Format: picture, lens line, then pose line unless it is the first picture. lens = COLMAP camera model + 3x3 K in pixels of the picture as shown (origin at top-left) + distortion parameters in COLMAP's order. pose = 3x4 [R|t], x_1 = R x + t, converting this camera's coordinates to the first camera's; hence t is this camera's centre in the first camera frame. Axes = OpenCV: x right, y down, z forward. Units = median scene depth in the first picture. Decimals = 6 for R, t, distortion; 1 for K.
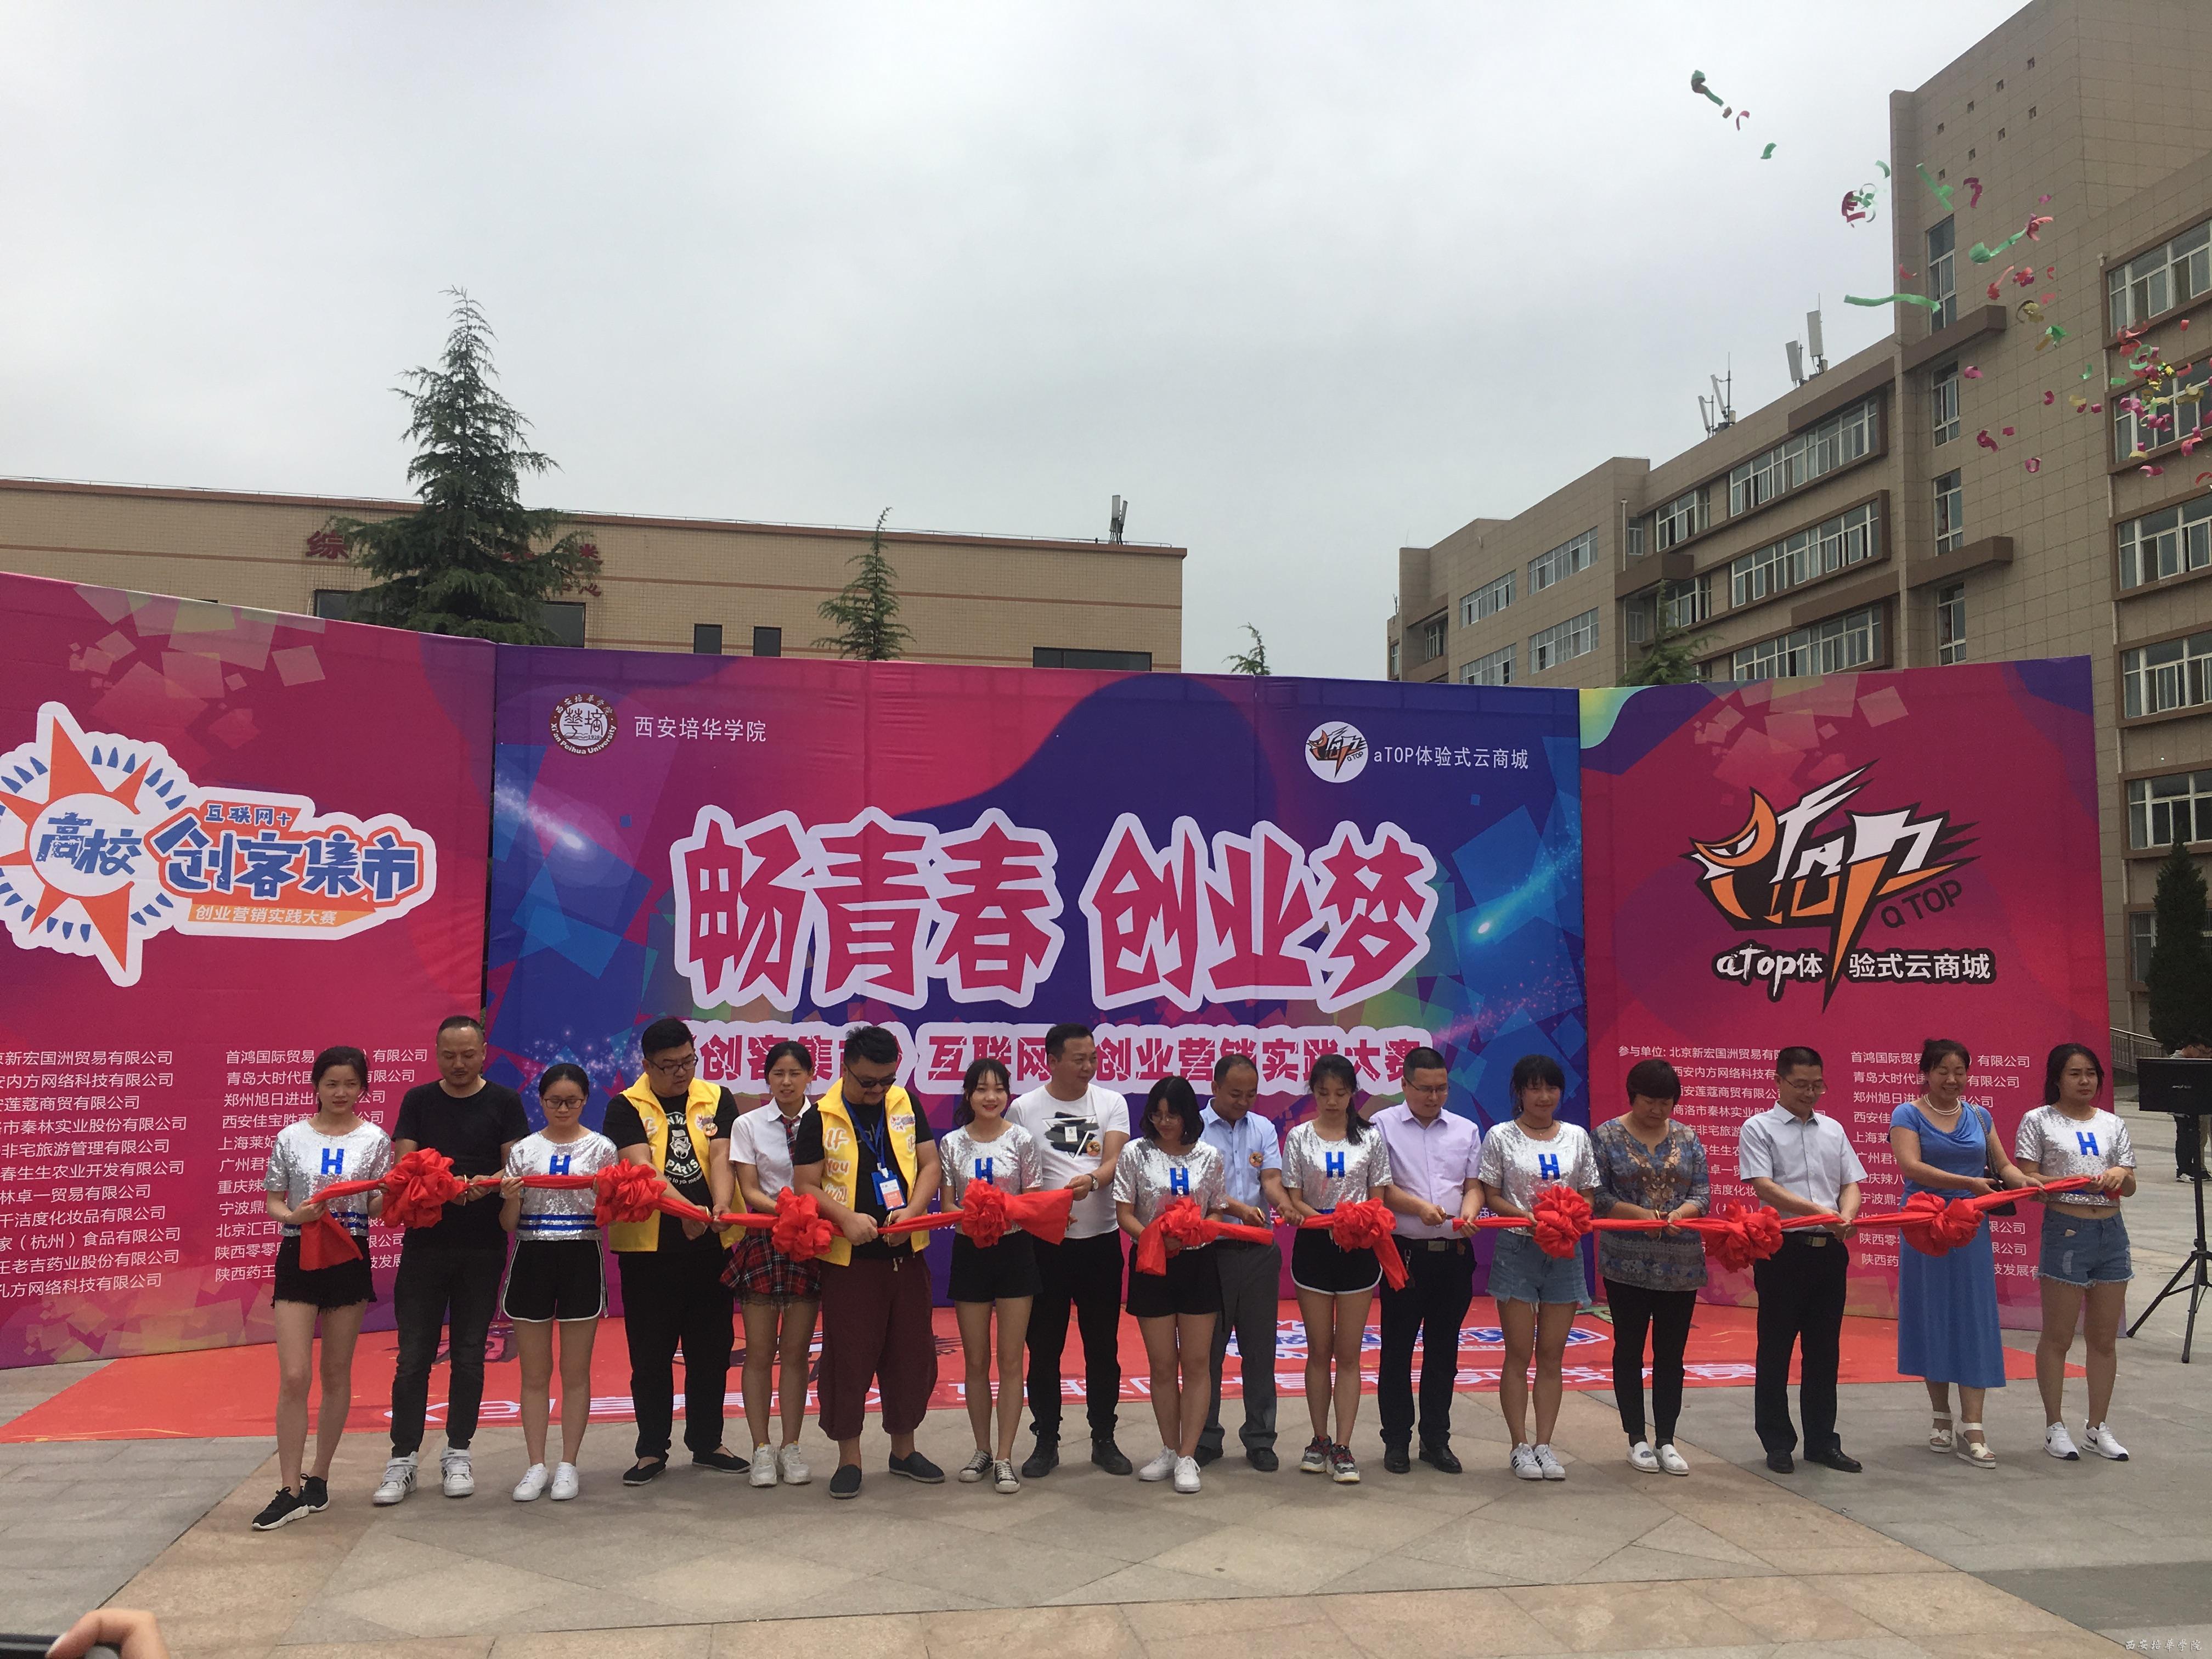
lens RADIAL K [[1846.4, 0, 1116.4], [0, 1846.4, 823.5], [0, 0, 1]] dist [0.063655, -0.015267]
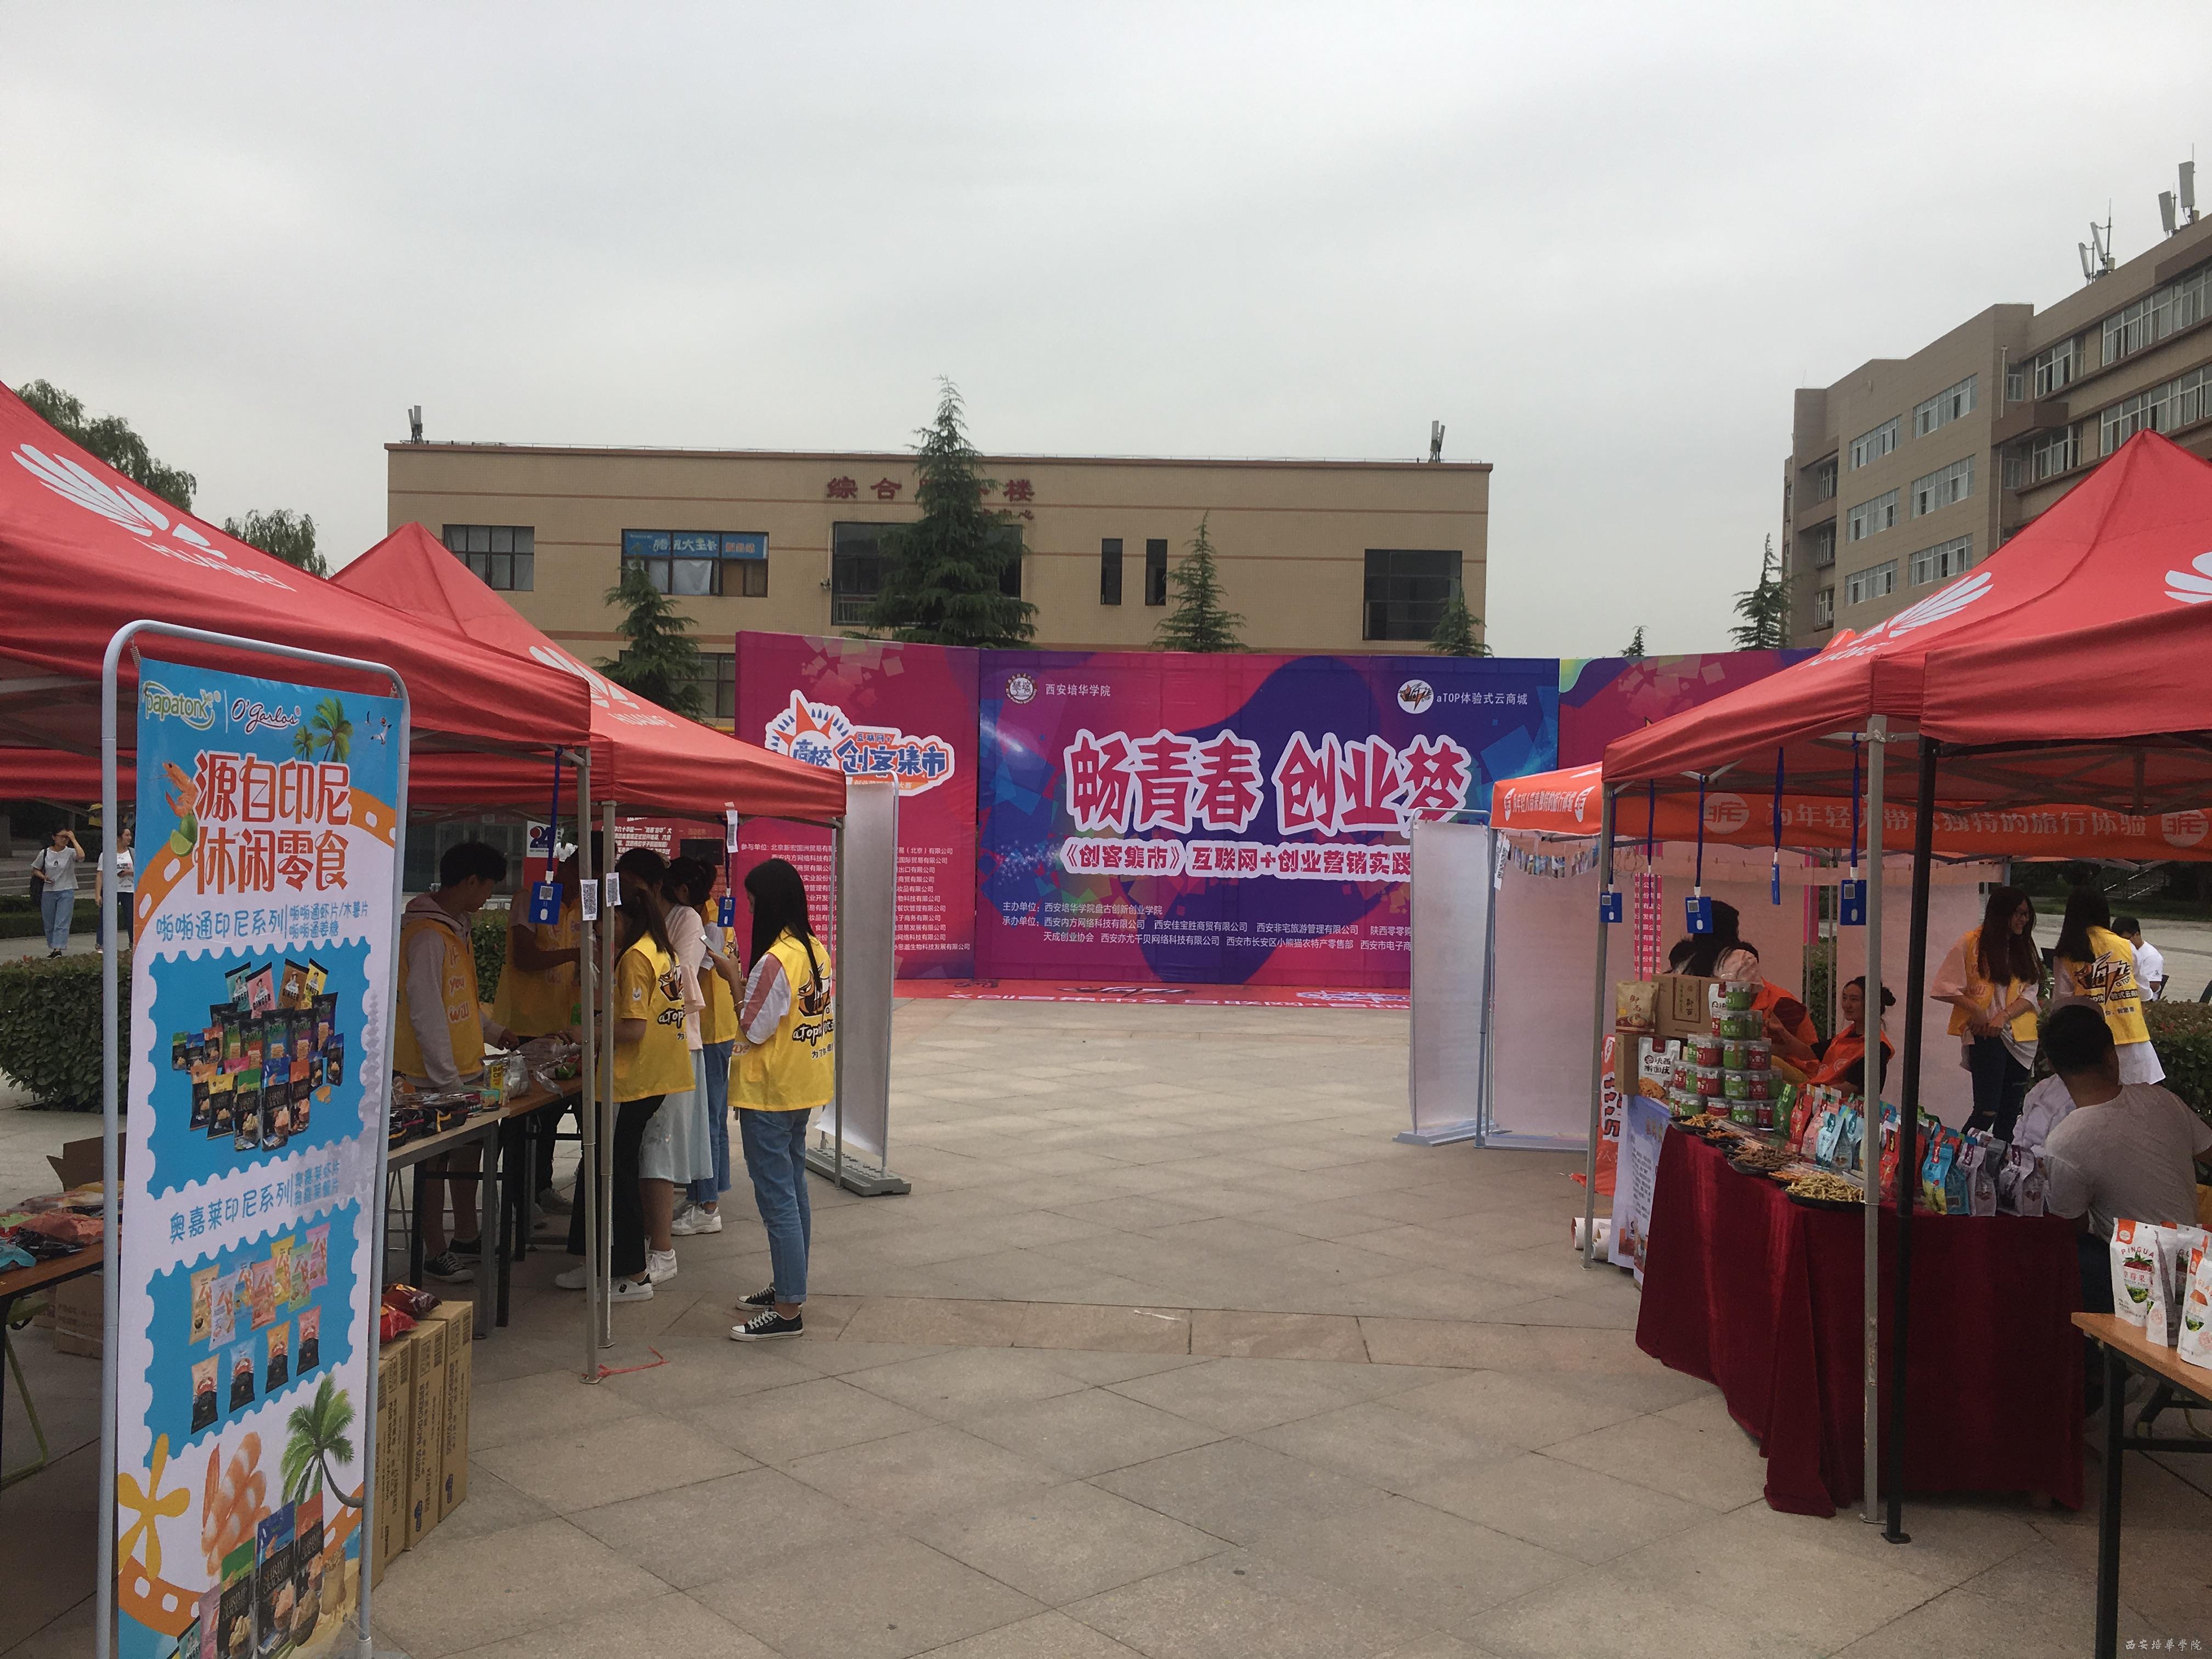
lens RADIAL K [[1846.4, 0, 1100.3], [0, 1846.4, 827.8], [0, 0, 1]] dist [0.063655, -0.015267]
pose [[0.971665, 0.012403, -0.236035, 0.255398], [0.009920, 0.995603, 0.093150, -0.085117], [0.236153, -0.092853, 0.967269, -0.878421]]
